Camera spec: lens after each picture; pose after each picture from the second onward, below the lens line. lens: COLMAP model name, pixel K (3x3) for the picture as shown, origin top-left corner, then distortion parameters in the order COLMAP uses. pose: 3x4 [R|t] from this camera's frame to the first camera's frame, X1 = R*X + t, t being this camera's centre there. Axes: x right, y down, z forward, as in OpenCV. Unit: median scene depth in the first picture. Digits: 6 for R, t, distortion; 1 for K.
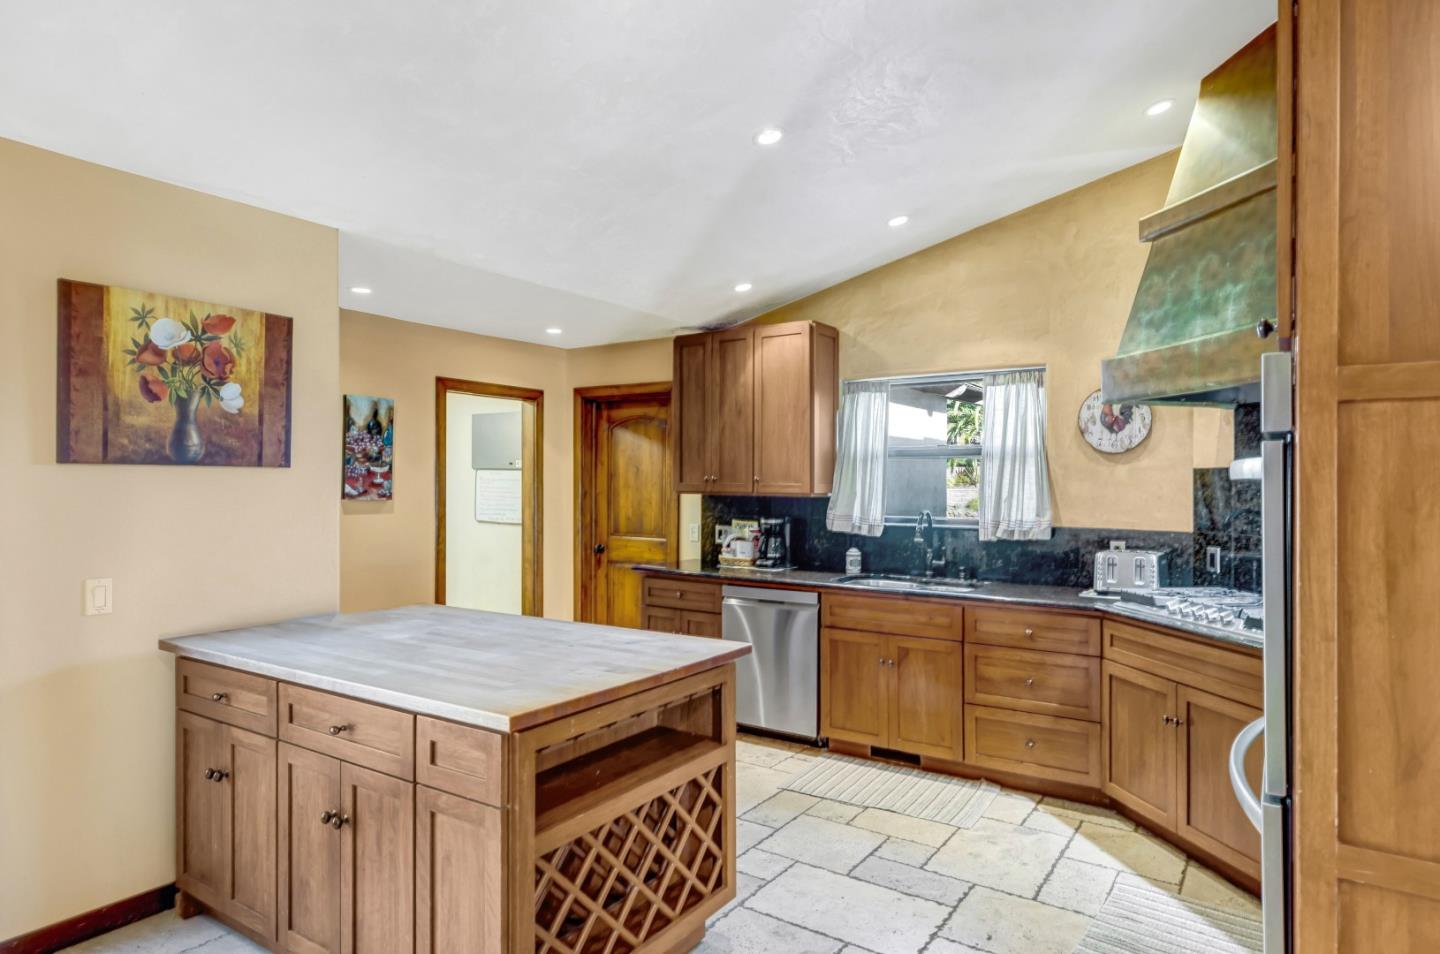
lens RADIAL K [[840.3, 0, 719.8], [0, 840.3, 482.3], [0, 0, 1]] dist [-0.002684, -0.000435]
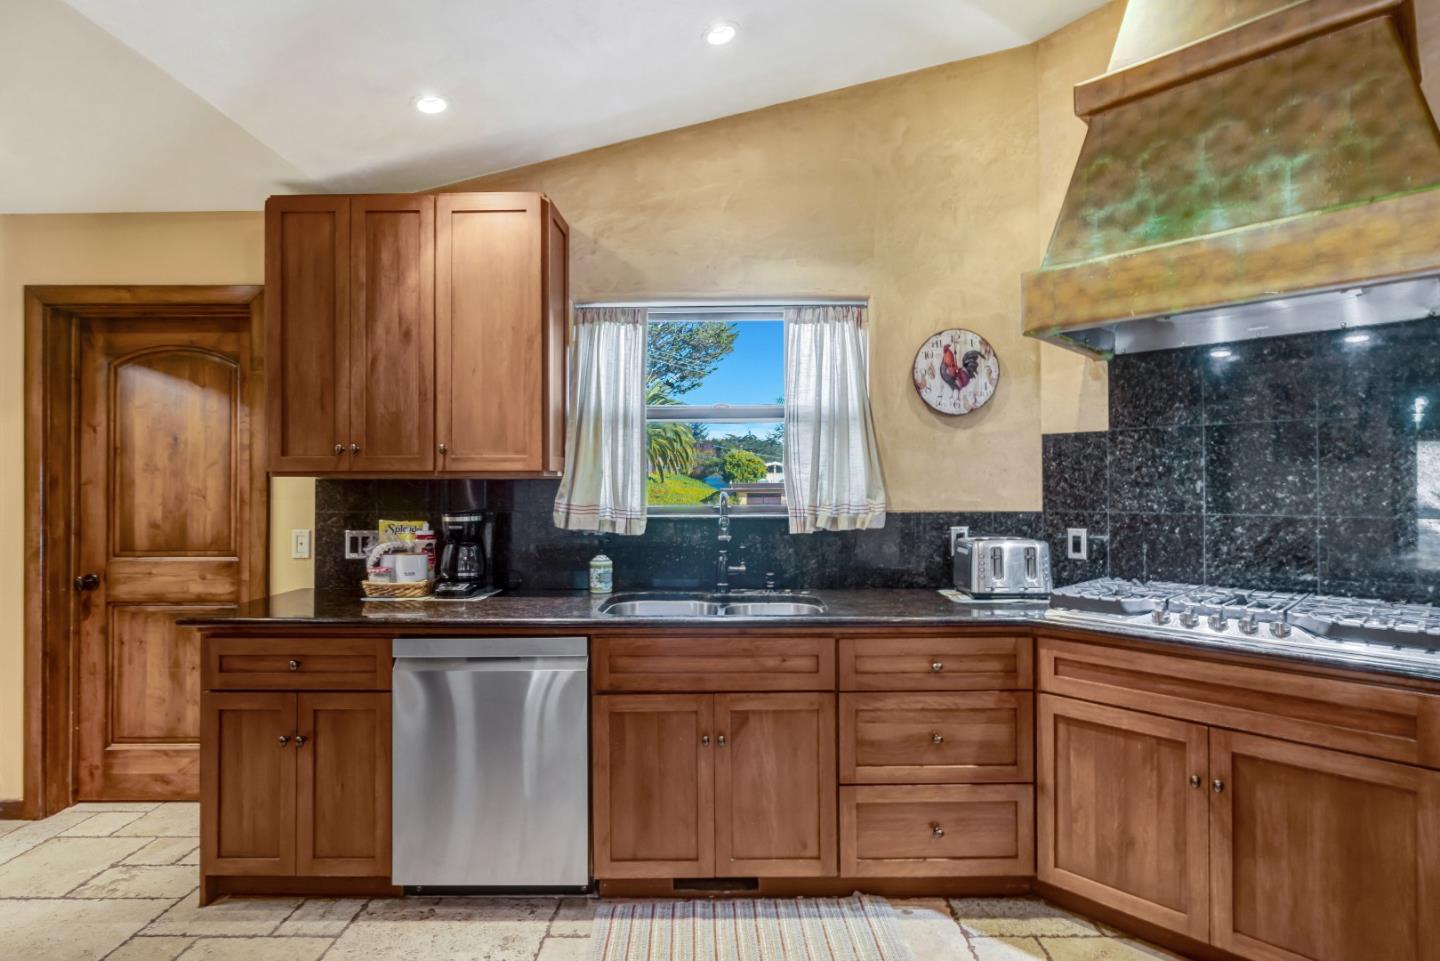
lens RADIAL K [[727.5, 0, 719.5], [0, 727.5, 474.9], [0, 0, 1]] dist [-0.005850, 0.000514]
pose [[0.830465, -0.002128, 0.557066, -0.090367], [0.009781, 0.999894, -0.010761, 0.025433], [-0.556985, 0.014385, 0.830398, 0.531850]]
